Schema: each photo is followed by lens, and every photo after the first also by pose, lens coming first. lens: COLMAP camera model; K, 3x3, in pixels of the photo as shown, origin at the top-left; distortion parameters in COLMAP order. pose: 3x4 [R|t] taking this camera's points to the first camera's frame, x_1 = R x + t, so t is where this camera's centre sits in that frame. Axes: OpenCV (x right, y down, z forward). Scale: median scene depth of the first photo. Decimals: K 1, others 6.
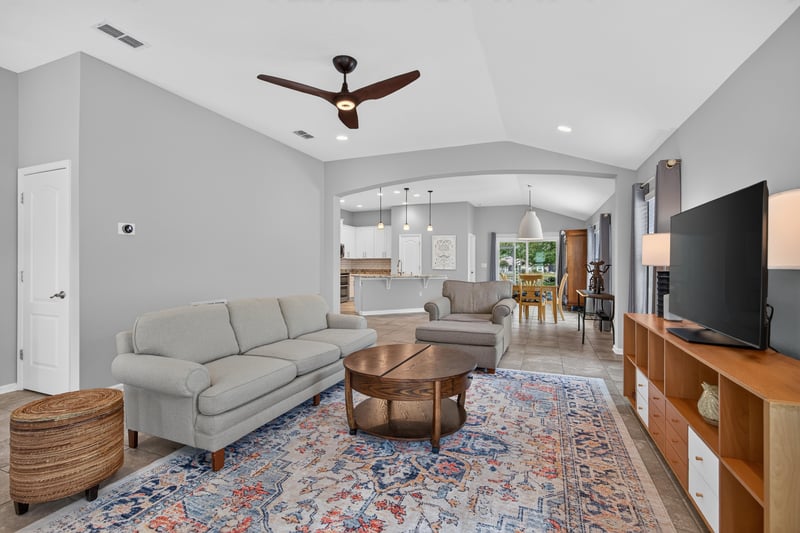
lens RADIAL K [[355.7, 0, 398.3], [0, 355.7, 262.0], [0, 0, 1]] dist [-0.016498, 0.007138]
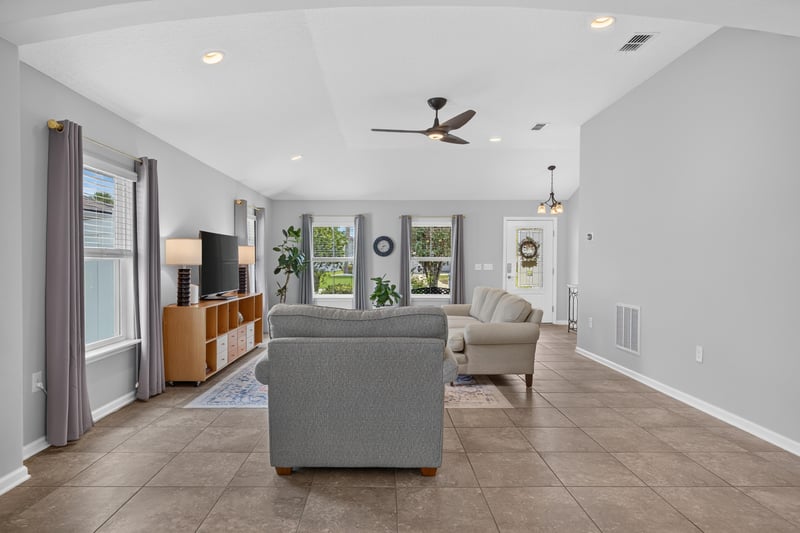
lens RADIAL K [[466.9, 0, 401.8], [0, 466.9, 271.2], [0, 0, 1]] dist [0.003734, 0.001050]
pose [[-0.912649, 0.002954, -0.408734, 0.639072], [-0.001091, 0.999953, 0.009664, 0.016674], [0.408744, 0.009266, -0.912602, 2.471824]]
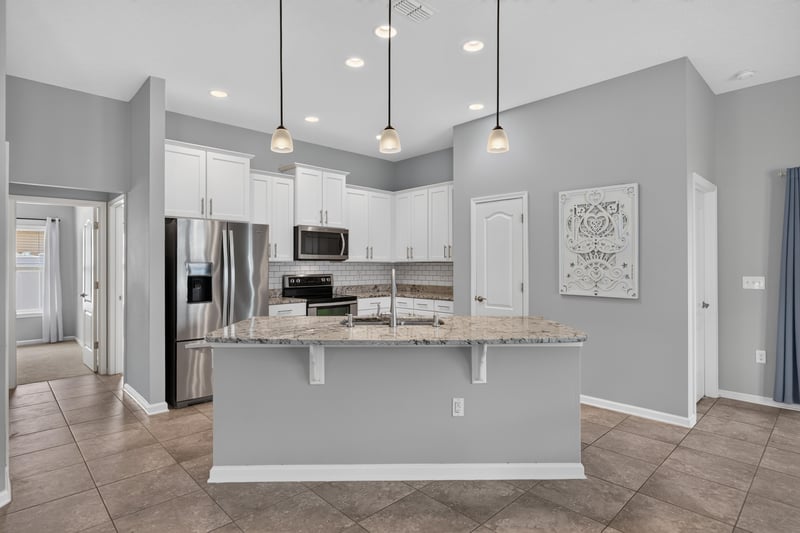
lens RADIAL K [[429.0, 0, 399.5], [0, 429.0, 260.1], [0, 0, 1]] dist [0.003910, 0.003275]
pose [[0.916899, -0.002314, -0.399112, 0.425372], [-0.000256, 0.999980, -0.006385, -0.030979], [0.399119, 0.005956, 0.916880, 2.067692]]
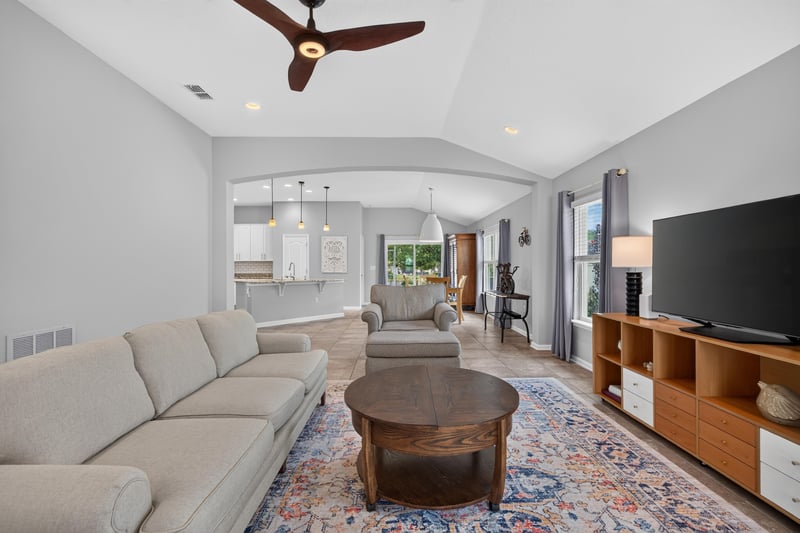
lens RADIAL K [[355.7, 0, 399.3], [0, 355.7, 265.9], [0, 0, 1]] dist [-0.016498, 0.007138]
pose [[0.922365, -0.005070, 0.386286, -0.266825], [0.003899, 0.999985, 0.003816, 0.000489], [-0.386300, -0.002014, 0.922371, 0.257971]]
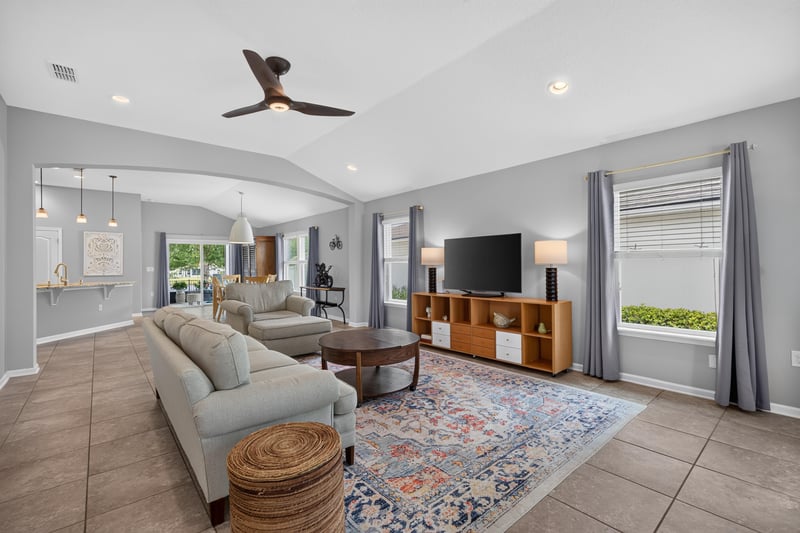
lens RADIAL K [[355.7, 0, 391.9], [0, 355.7, 265.5], [0, 0, 1]] dist [-0.016498, 0.007138]
pose [[0.483646, -0.011585, 0.875187, -0.870703], [0.010919, 0.999914, 0.007202, -0.001889], [-0.875195, 0.006073, 0.483732, 0.243690]]
